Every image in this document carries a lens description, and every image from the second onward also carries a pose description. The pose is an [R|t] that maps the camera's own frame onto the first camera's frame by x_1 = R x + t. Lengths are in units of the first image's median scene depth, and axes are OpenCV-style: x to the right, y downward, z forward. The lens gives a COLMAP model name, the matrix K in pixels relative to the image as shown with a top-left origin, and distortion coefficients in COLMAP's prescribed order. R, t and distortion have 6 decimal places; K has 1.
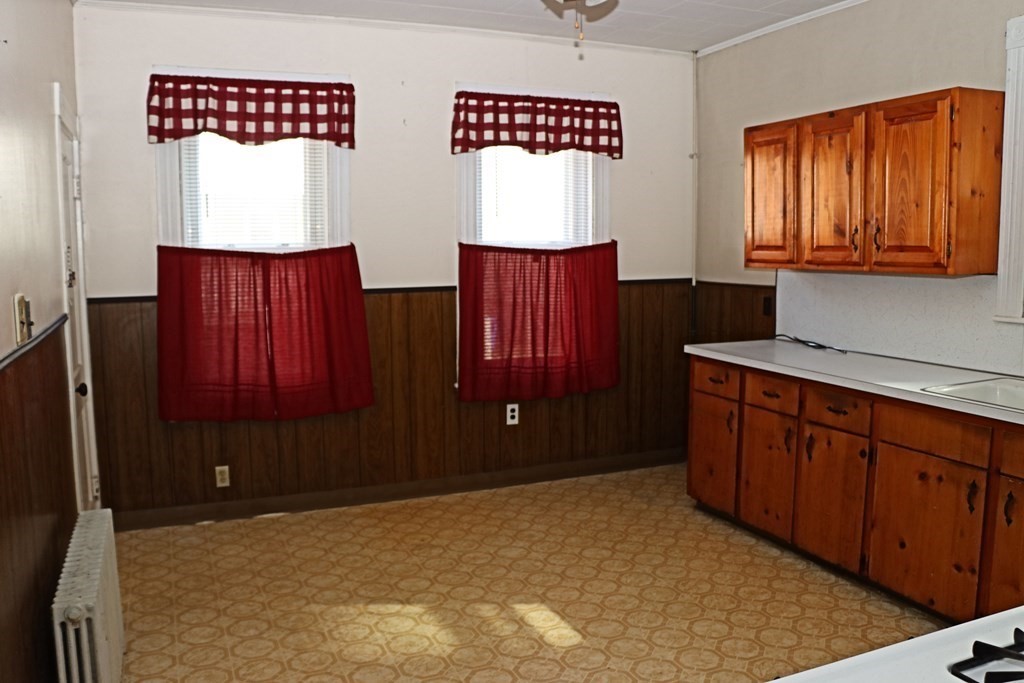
lens RADIAL K [[857.8, 0, 513.8], [0, 857.8, 339.3], [0, 0, 1]] dist [-0.182814, 0.149164]
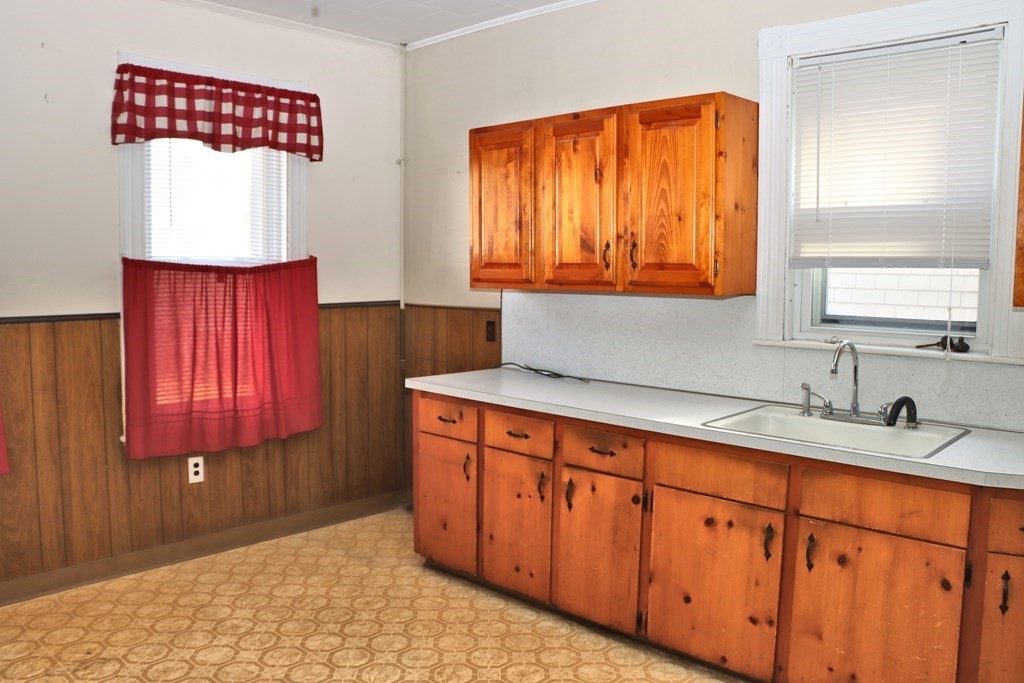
lens RADIAL K [[857.8, 0, 520.4], [0, 857.8, 346.0], [0, 0, 1]] dist [-0.182814, 0.149164]
pose [[0.917915, -0.022432, 0.396142, -0.035559], [0.028938, 0.999527, -0.010454, -0.015065], [-0.395720, 0.021060, 0.918130, 0.179018]]
